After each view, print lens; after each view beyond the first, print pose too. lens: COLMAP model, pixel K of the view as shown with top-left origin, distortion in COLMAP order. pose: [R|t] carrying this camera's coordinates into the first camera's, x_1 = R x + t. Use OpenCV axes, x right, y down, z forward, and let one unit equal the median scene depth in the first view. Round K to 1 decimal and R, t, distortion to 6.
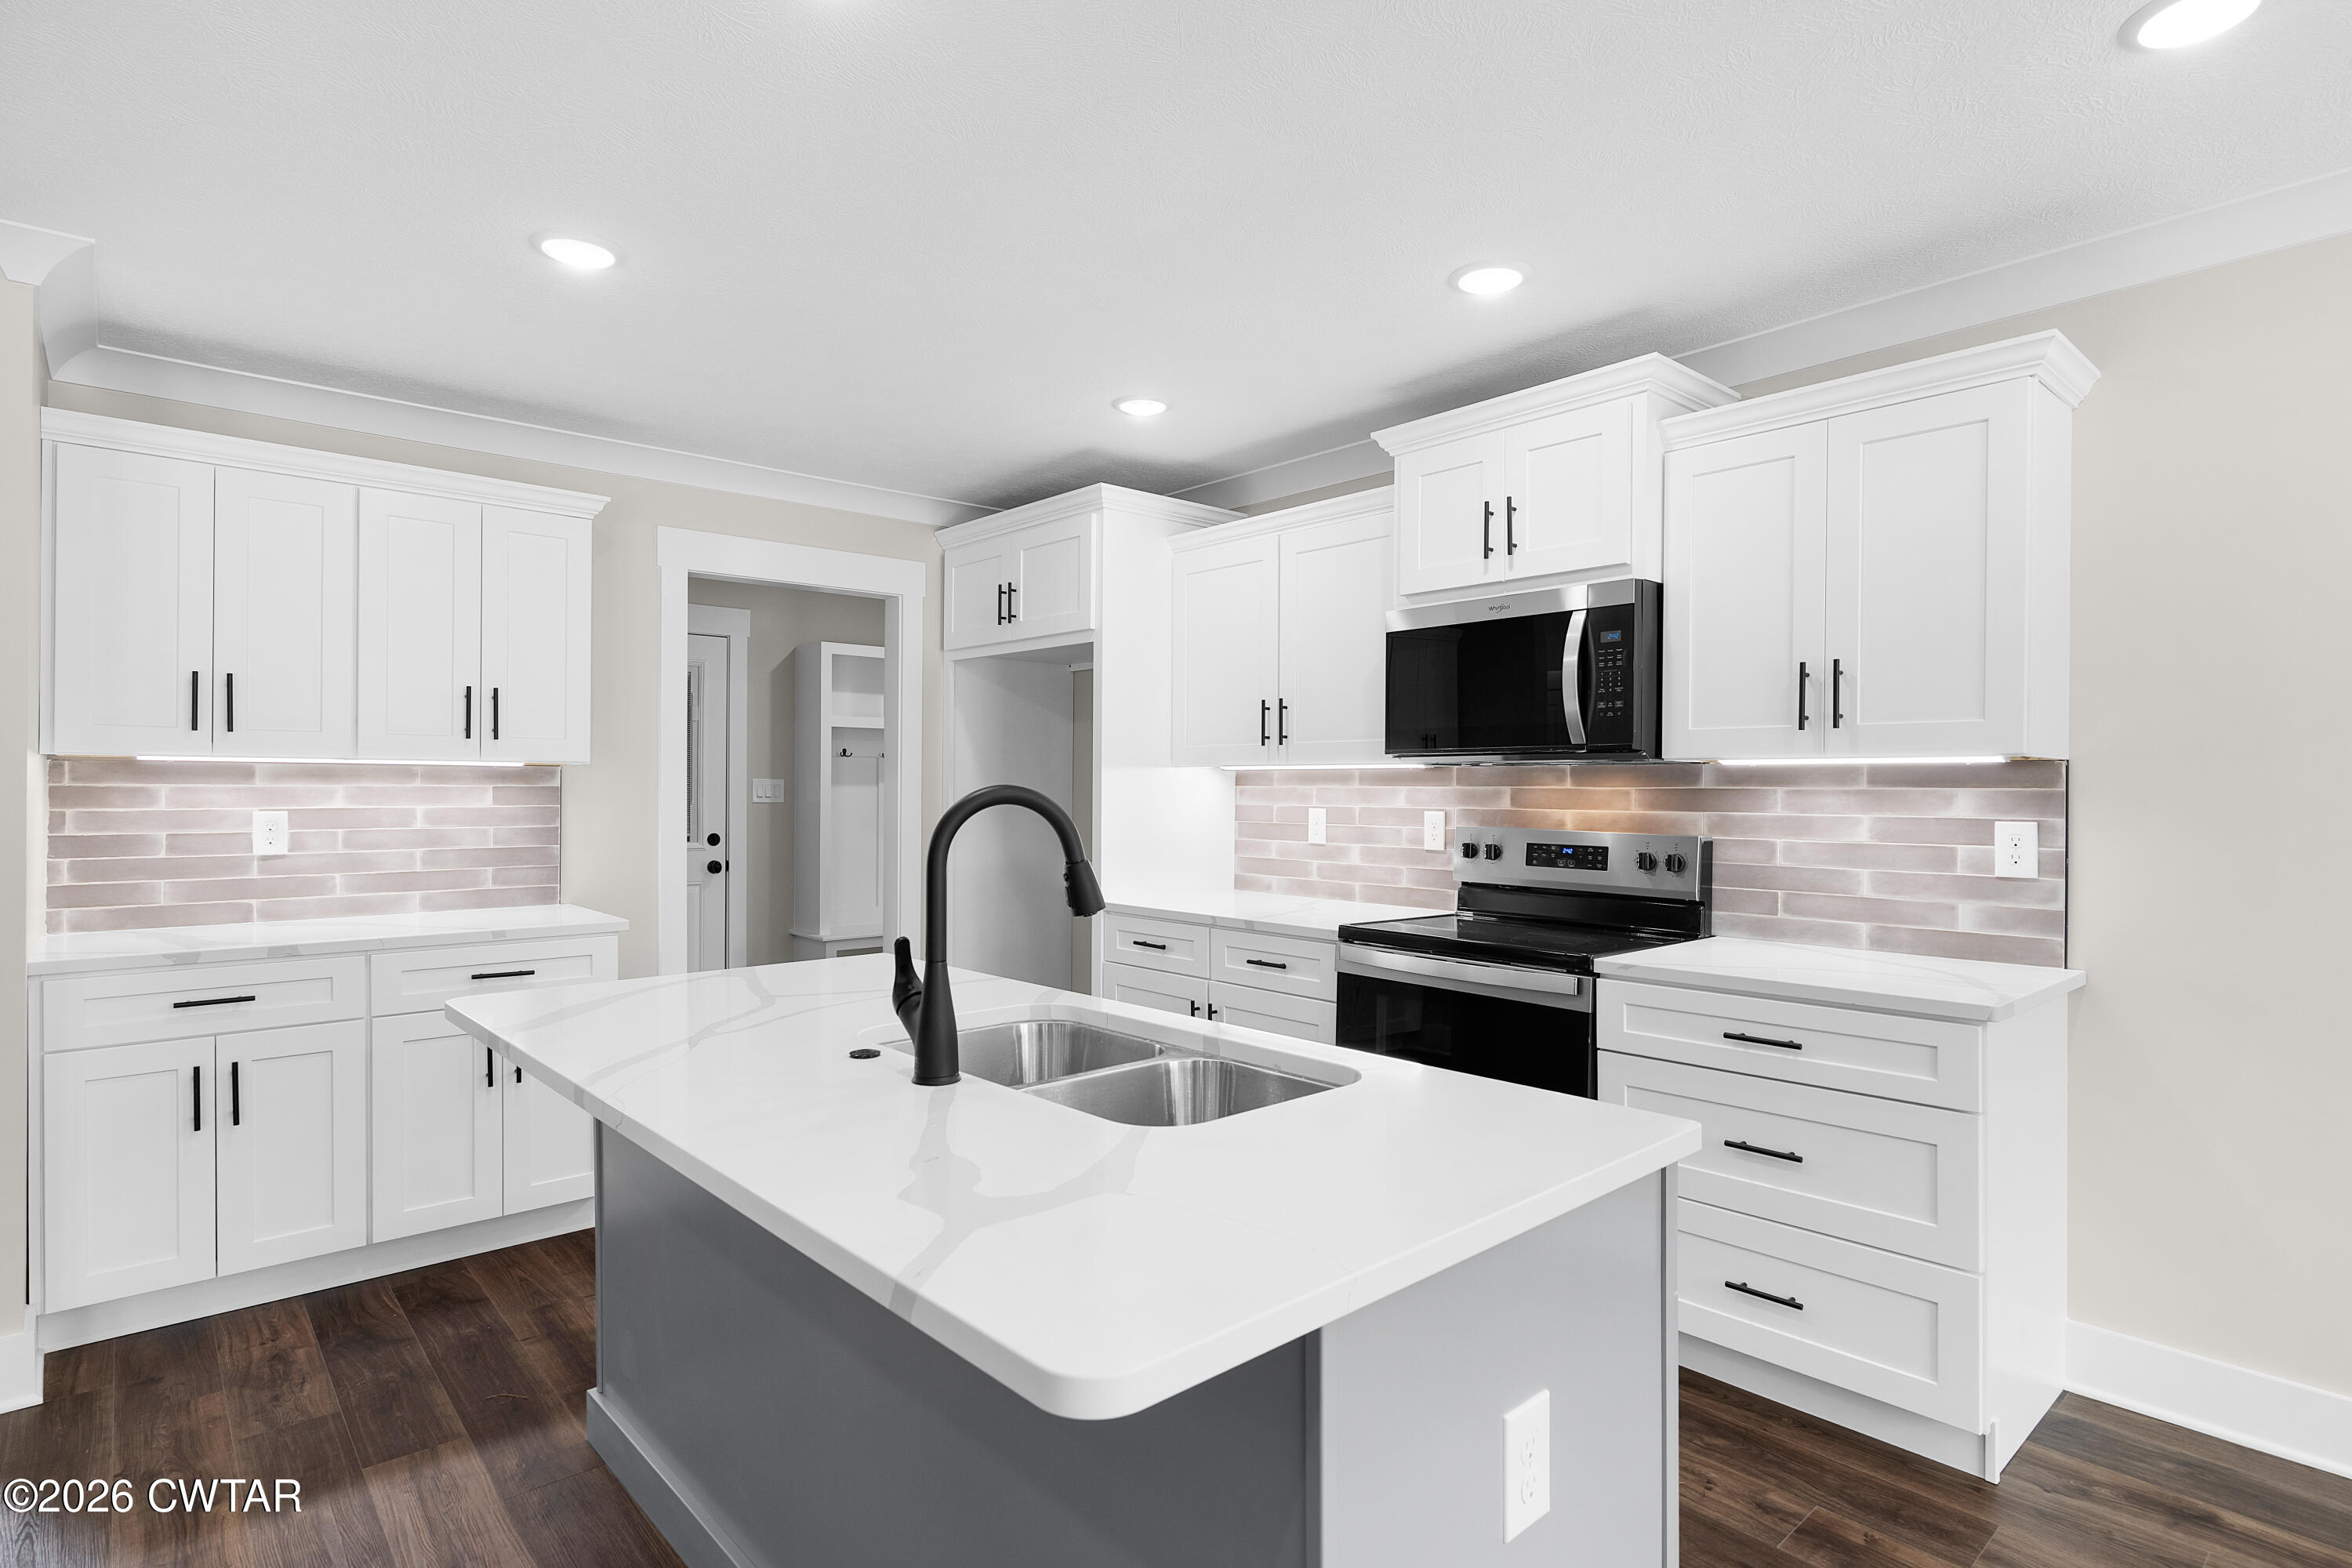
lens RADIAL K [[1188.7, 0, 1181.8], [0, 1188.7, 787.8], [0, 0, 1]] dist [0.001310, 0.001220]
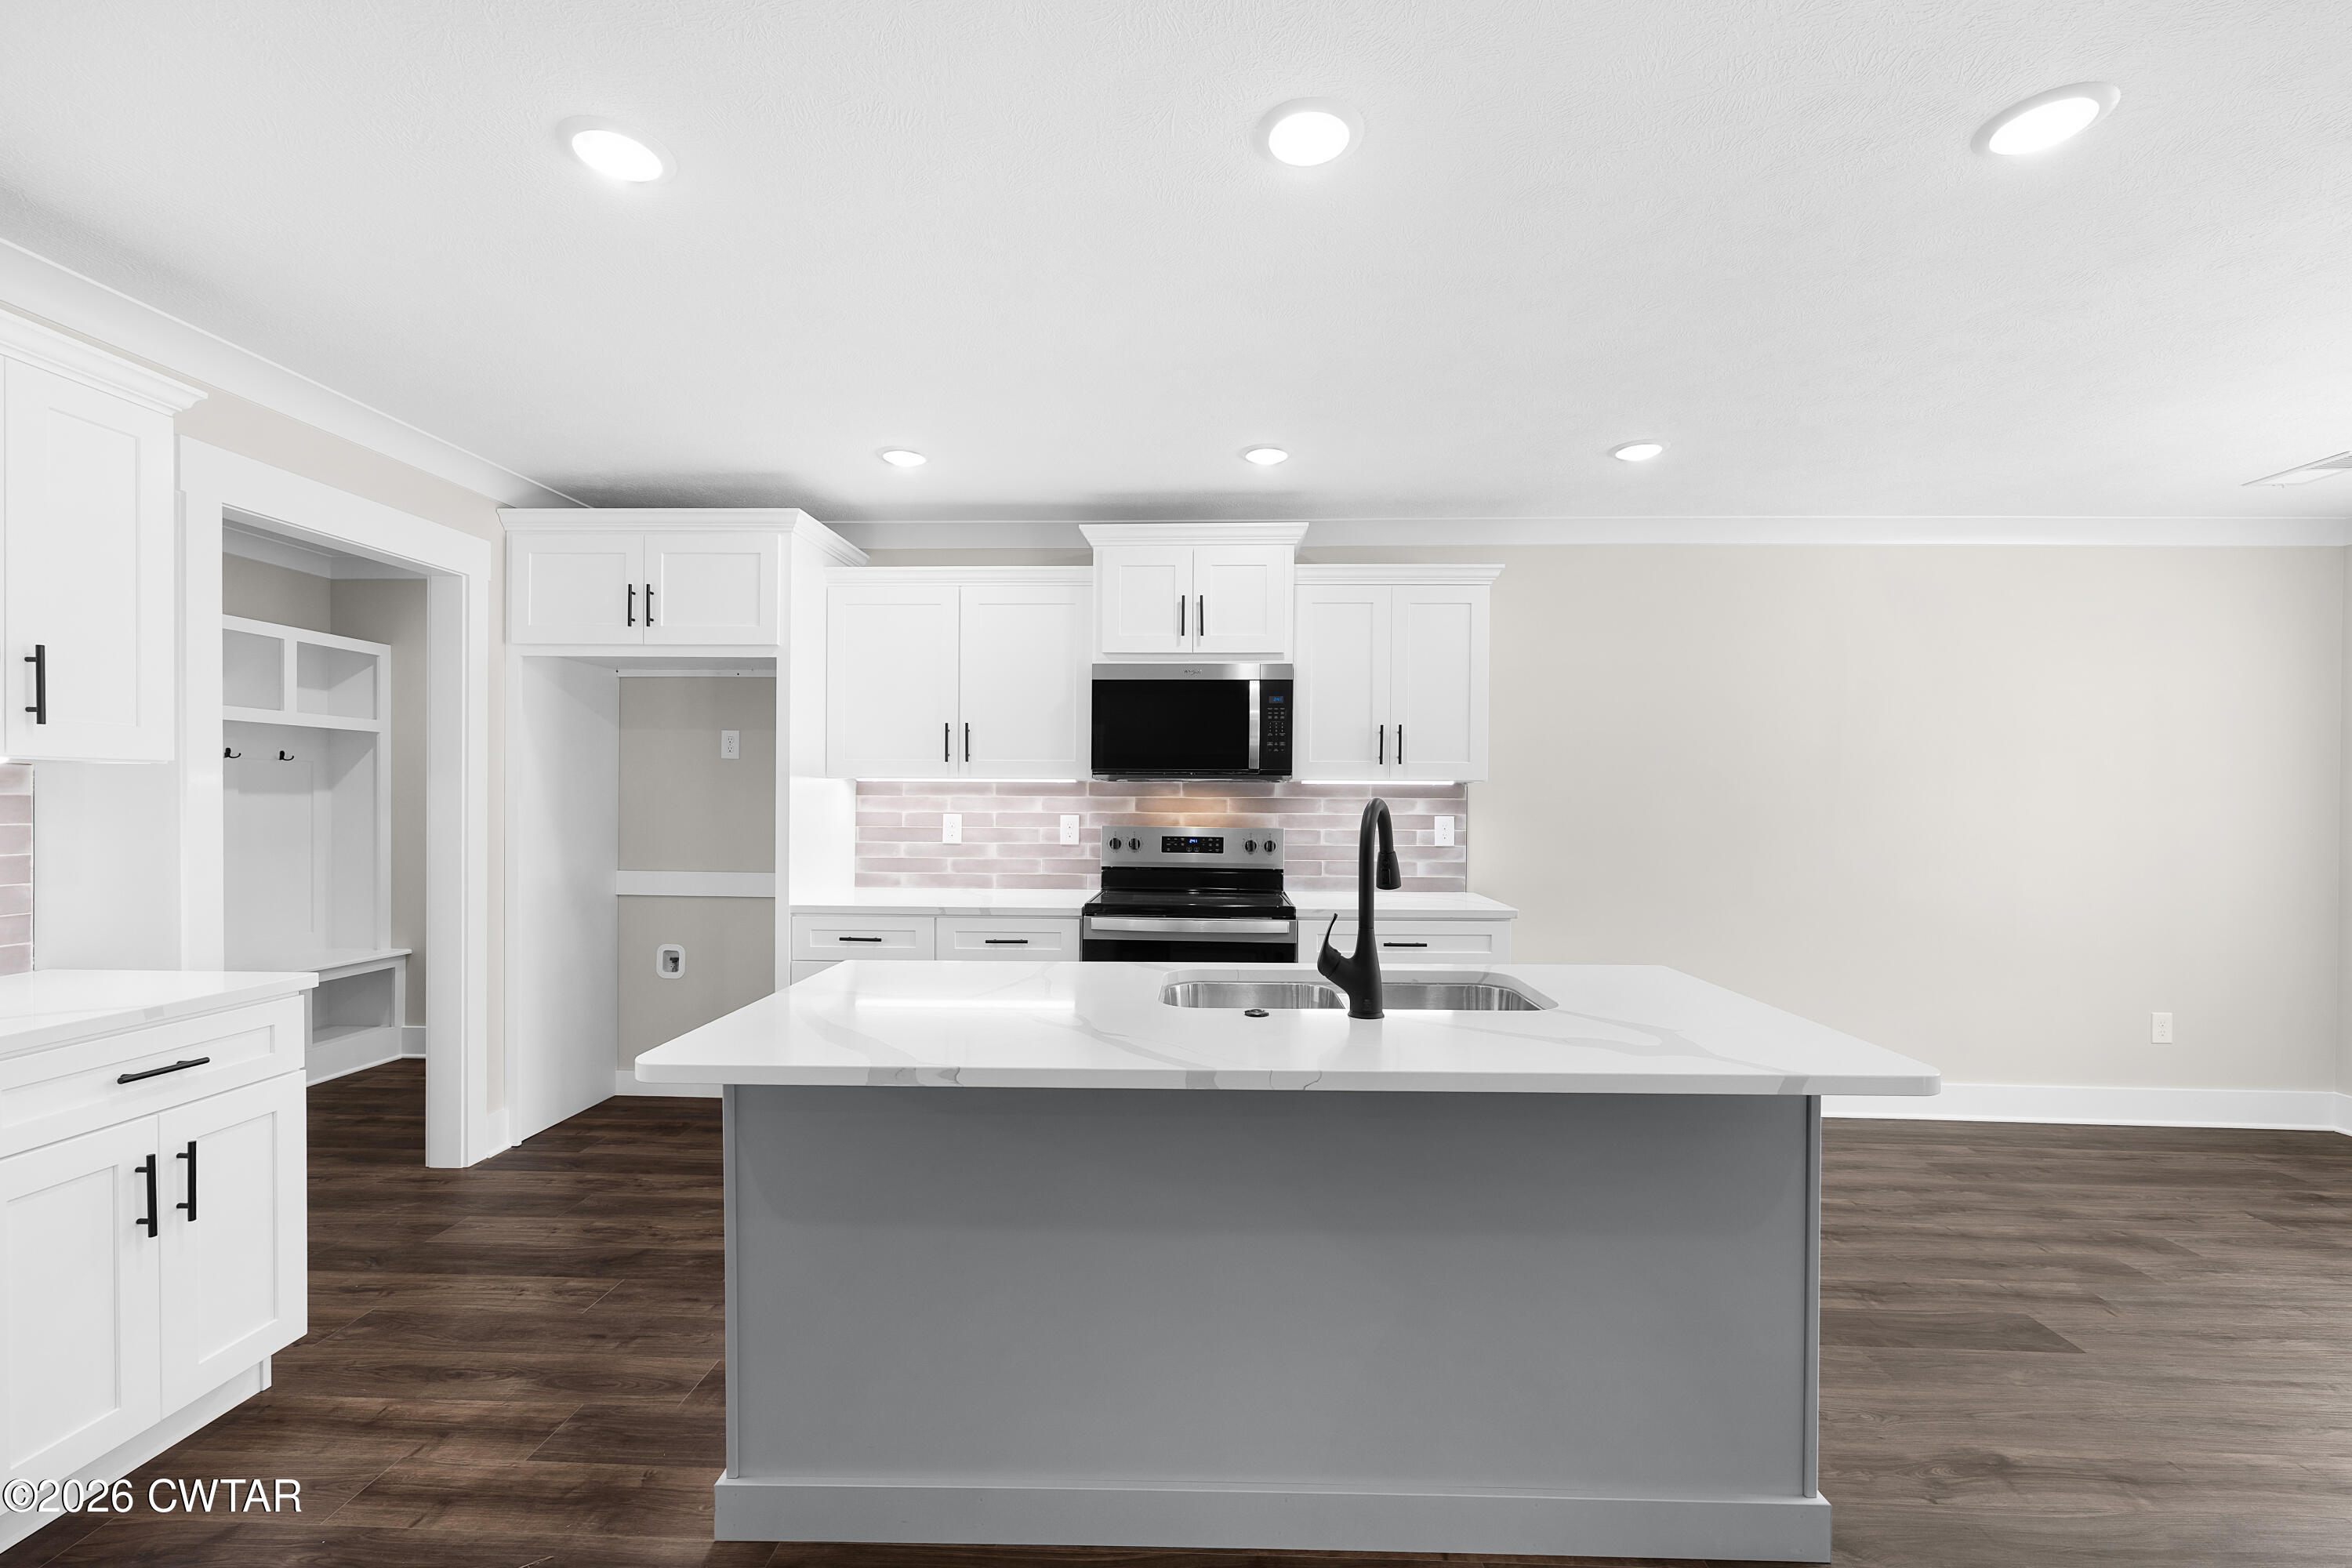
lens RADIAL K [[976.4, 0, 1176.1], [0, 976.4, 804.7], [0, 0, 1]] dist [-0.000317, 0.000218]
pose [[0.696159, -0.005095, 0.717870, -0.584566], [-0.002196, 0.999955, 0.009226, -0.002579], [-0.717884, -0.007999, 0.696117, 0.194399]]
